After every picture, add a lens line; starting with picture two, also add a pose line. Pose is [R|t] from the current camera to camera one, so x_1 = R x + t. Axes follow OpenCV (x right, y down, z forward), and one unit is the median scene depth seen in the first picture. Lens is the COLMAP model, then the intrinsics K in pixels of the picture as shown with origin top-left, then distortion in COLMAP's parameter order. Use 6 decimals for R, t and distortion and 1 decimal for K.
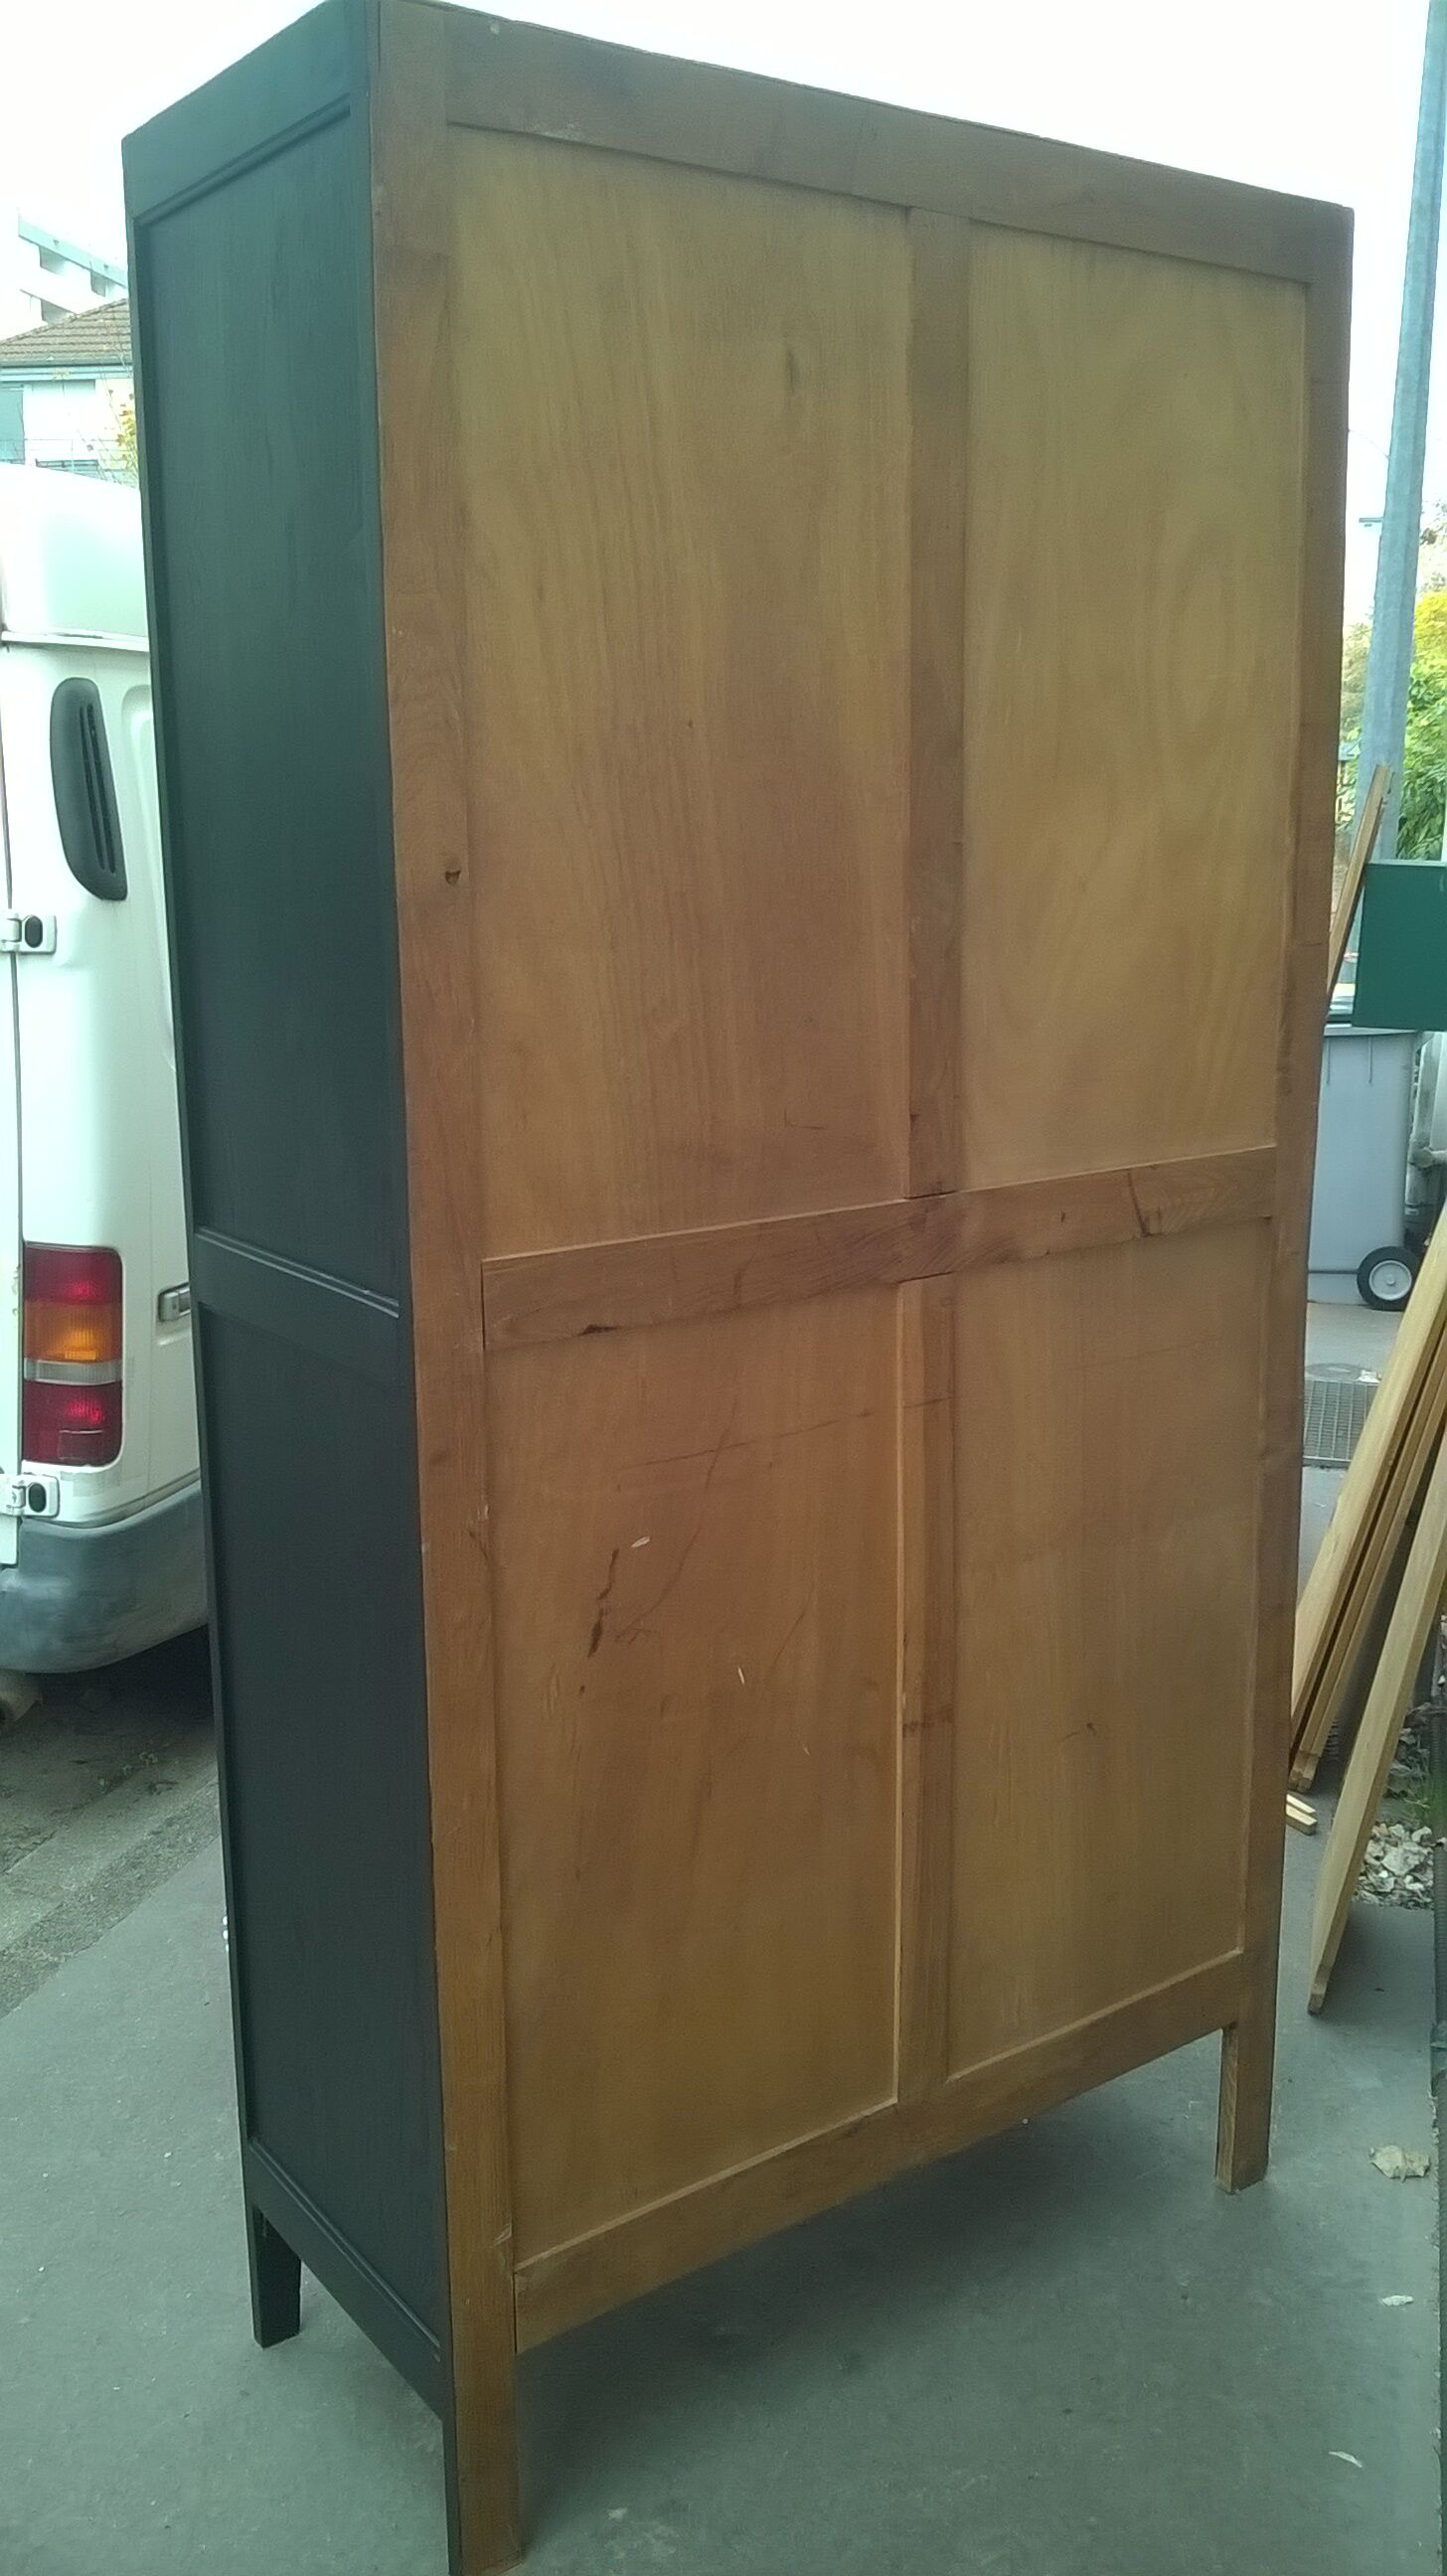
lens RADIAL K [[2253.9, 0, 757.7], [0, 2253.9, 1367.5], [0, 0, 1]] dist [0.038090, -0.150455]
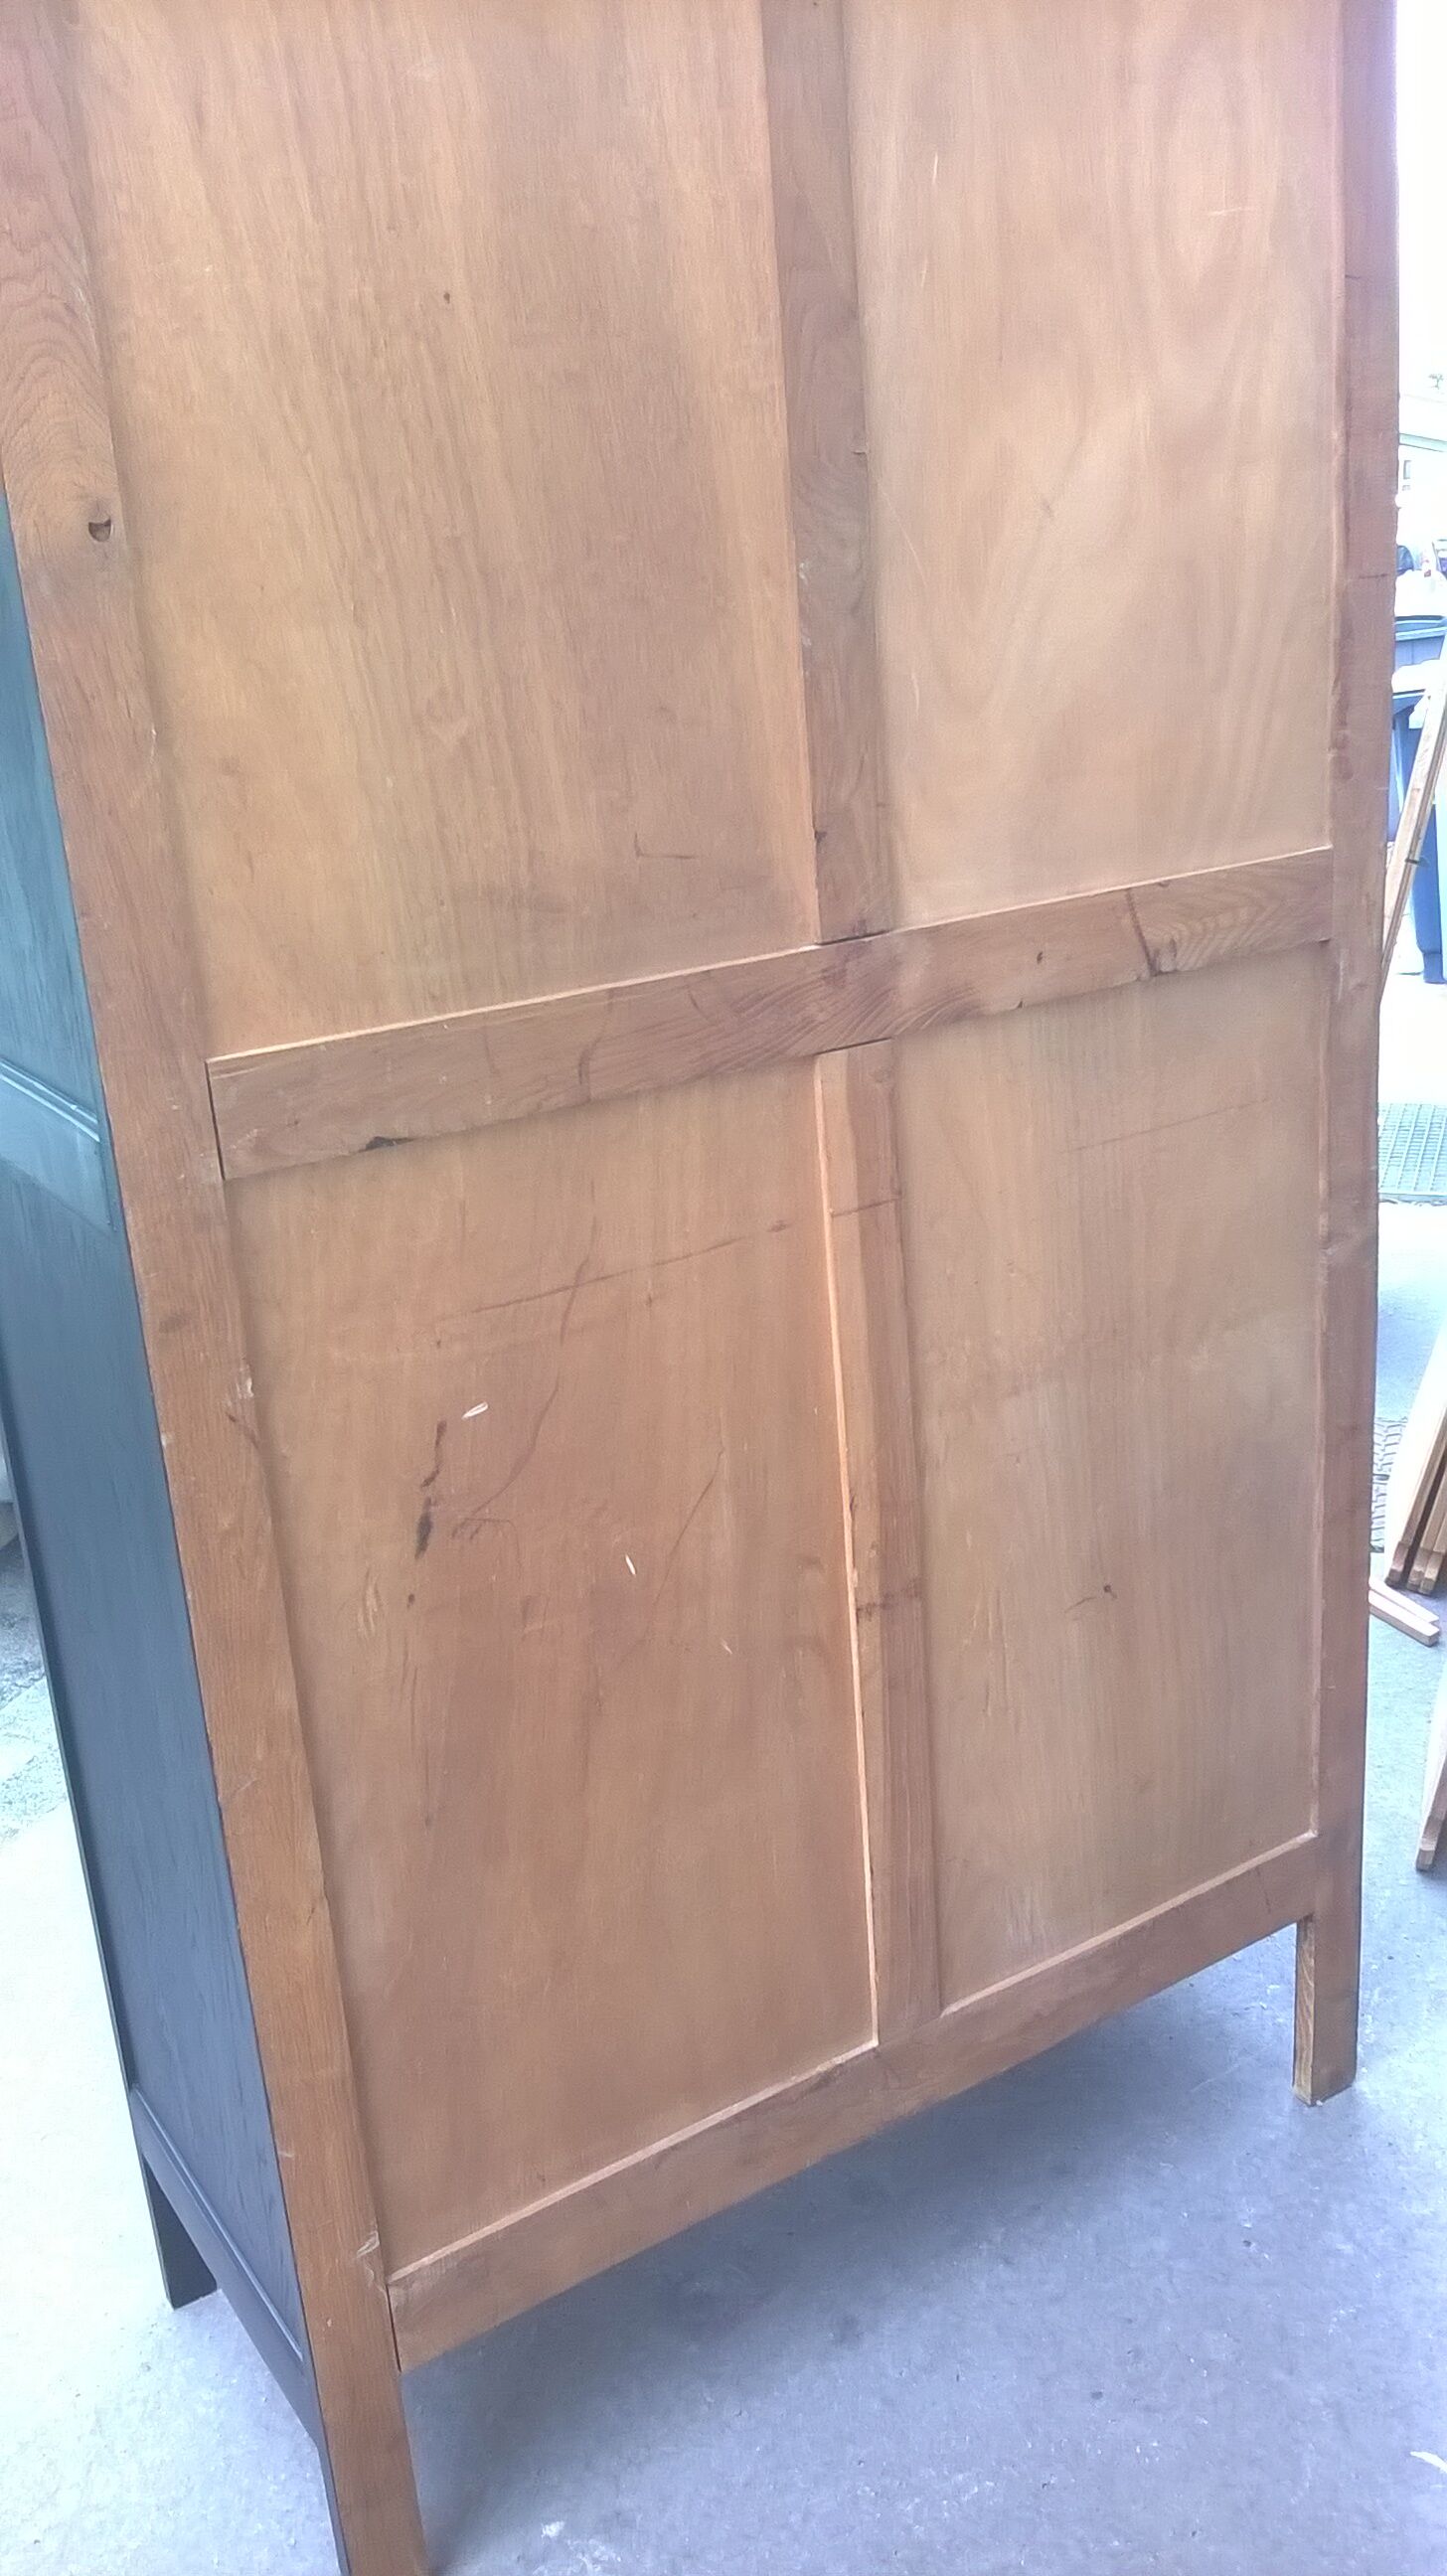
lens RADIAL K [[2253.9, 0, 745.2], [0, 2253.9, 1354.6], [0, 0, 1]] dist [0.038090, -0.150455]
pose [[0.996118, -0.033632, -0.081346, 0.093858], [0.042513, 0.993019, 0.110031, -0.020957], [0.077077, -0.113063, 0.990594, 0.214771]]
